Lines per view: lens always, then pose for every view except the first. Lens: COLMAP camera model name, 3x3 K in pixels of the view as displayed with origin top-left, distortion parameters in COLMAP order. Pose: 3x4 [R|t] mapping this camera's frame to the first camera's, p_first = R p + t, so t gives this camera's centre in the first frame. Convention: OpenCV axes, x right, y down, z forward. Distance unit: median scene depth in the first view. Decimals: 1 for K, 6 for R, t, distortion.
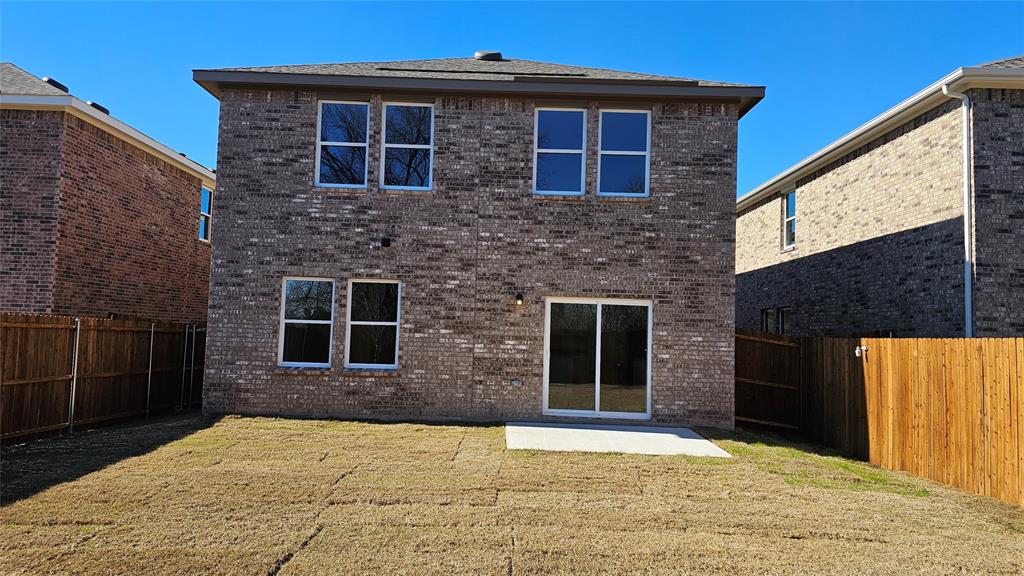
lens RADIAL K [[690.8, 0, 515.8], [0, 690.8, 295.2], [0, 0, 1]] dist [0.056617, -0.045429]
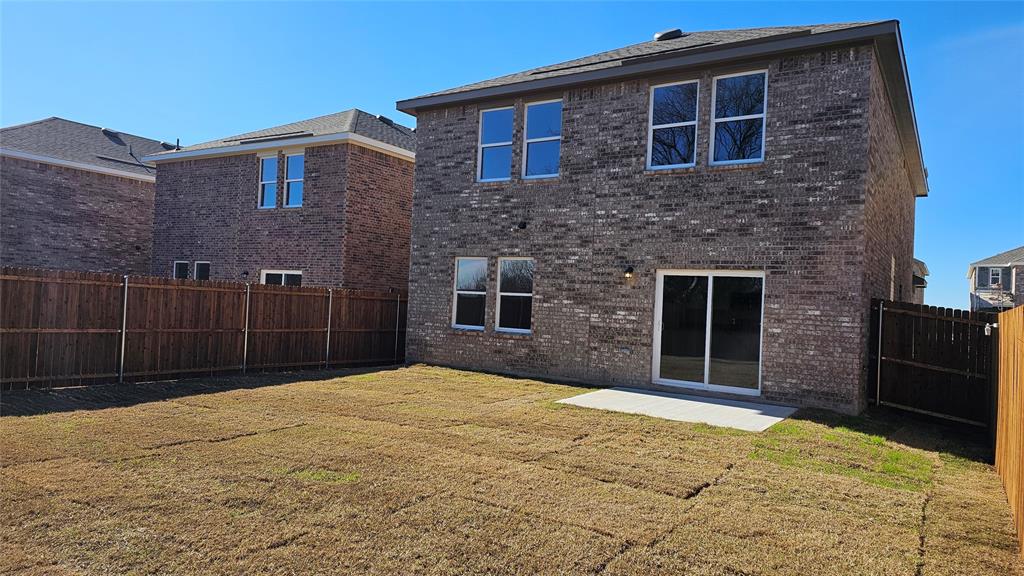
lens RADIAL K [[690.8, 0, 492.8], [0, 690.8, 289.0], [0, 0, 1]] dist [0.056617, -0.045429]
pose [[0.830220, -0.000261, -0.557435, 0.418057], [0.010882, 0.999817, 0.015739, 0.012674], [0.557329, -0.019132, 0.830071, 0.003046]]
